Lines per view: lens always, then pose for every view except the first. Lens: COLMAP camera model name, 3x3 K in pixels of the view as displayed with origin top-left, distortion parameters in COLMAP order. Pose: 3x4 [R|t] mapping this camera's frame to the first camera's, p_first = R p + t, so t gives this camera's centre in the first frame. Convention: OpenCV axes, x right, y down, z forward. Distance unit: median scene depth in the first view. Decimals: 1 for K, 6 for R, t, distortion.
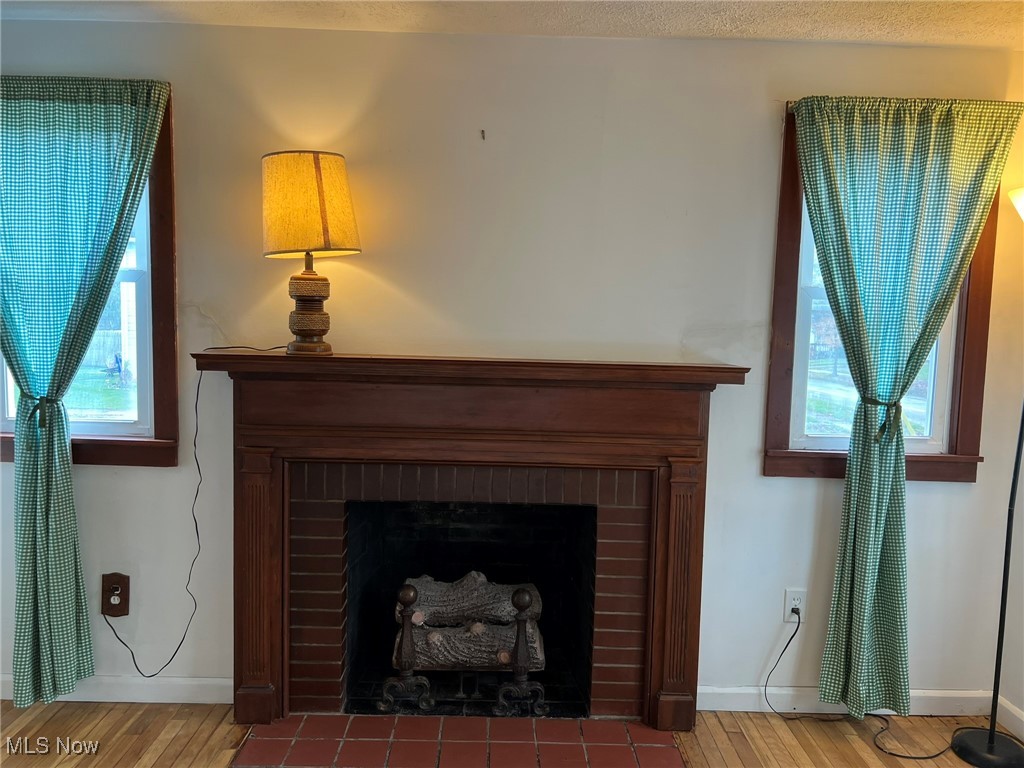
lens RADIAL K [[775.4, 0, 508.2], [0, 775.4, 392.5], [0, 0, 1]] dist [0.055211, -0.067743]
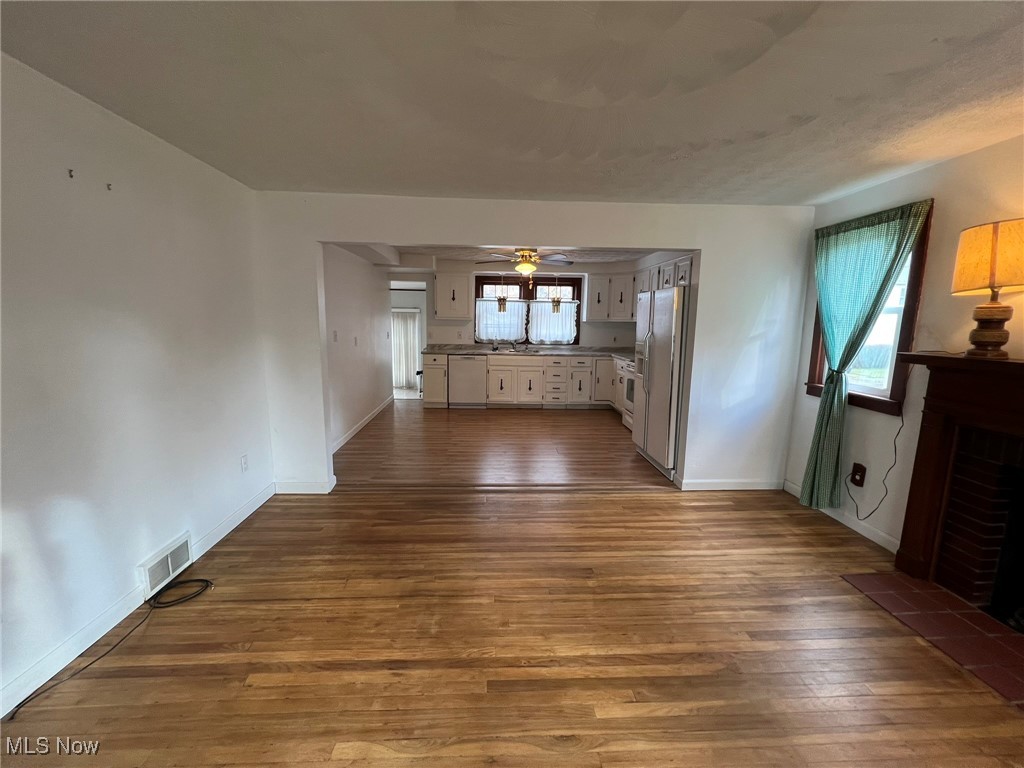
lens RADIAL K [[411.3, 0, 509.3], [0, 411.3, 380.8], [0, 0, 1]] dist [-0.001888, 0.000496]
pose [[0.033355, 0.120719, -0.992126, 0.478717], [-0.105979, 0.987509, 0.116594, -0.001662], [0.993809, 0.101256, 0.045732, 0.062576]]
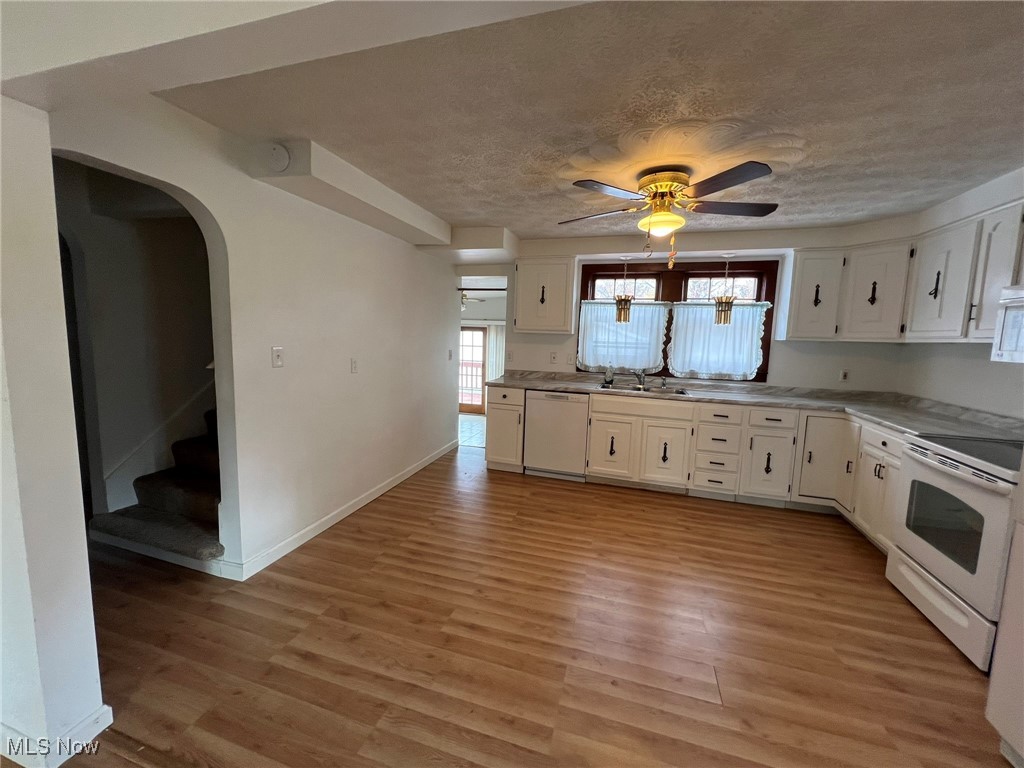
lens RADIAL K [[411.3, 0, 509.3], [0, 411.3, 380.8], [0, 0, 1]] dist [-0.001888, 0.000496]
pose [[-0.307843, 0.070778, -0.948801, -0.499955], [-0.125576, 0.985483, 0.114258, -0.026923], [0.943114, 0.154320, -0.294486, 0.176923]]
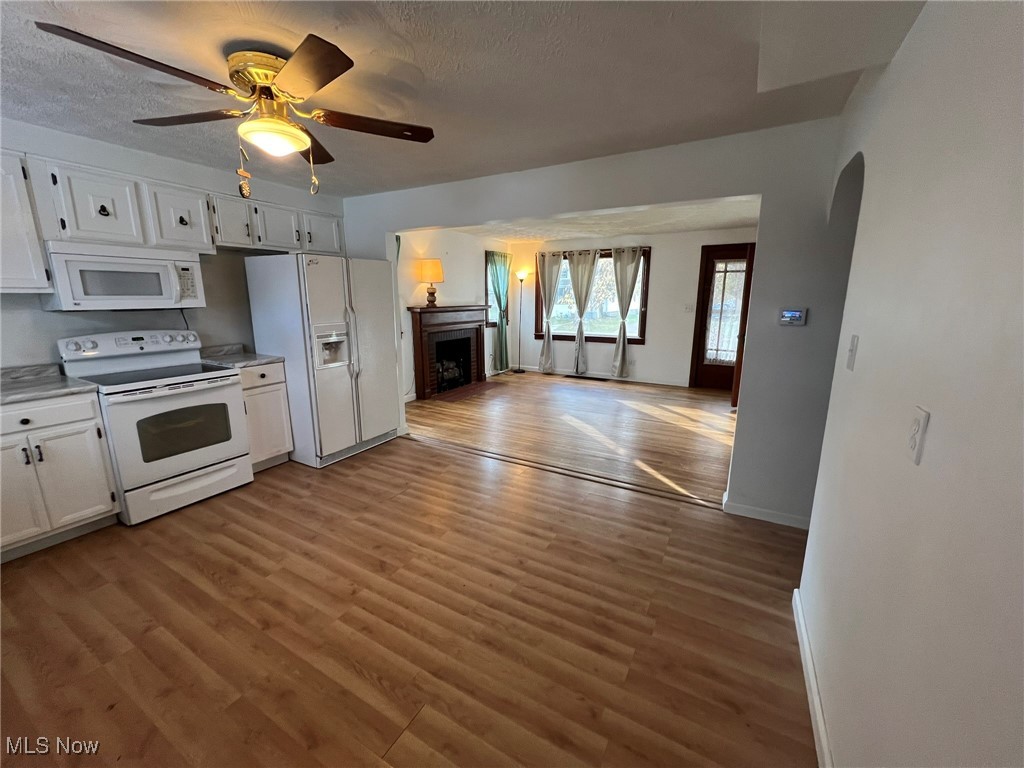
lens RADIAL K [[411.3, 0, 509.3], [0, 411.3, 380.8], [0, 0, 1]] dist [-0.001888, 0.000496]
pose [[0.505841, -0.199694, 0.839194, -1.880572], [0.091777, 0.979773, 0.177825, -0.012411], [-0.857731, -0.012933, 0.513937, -0.461634]]
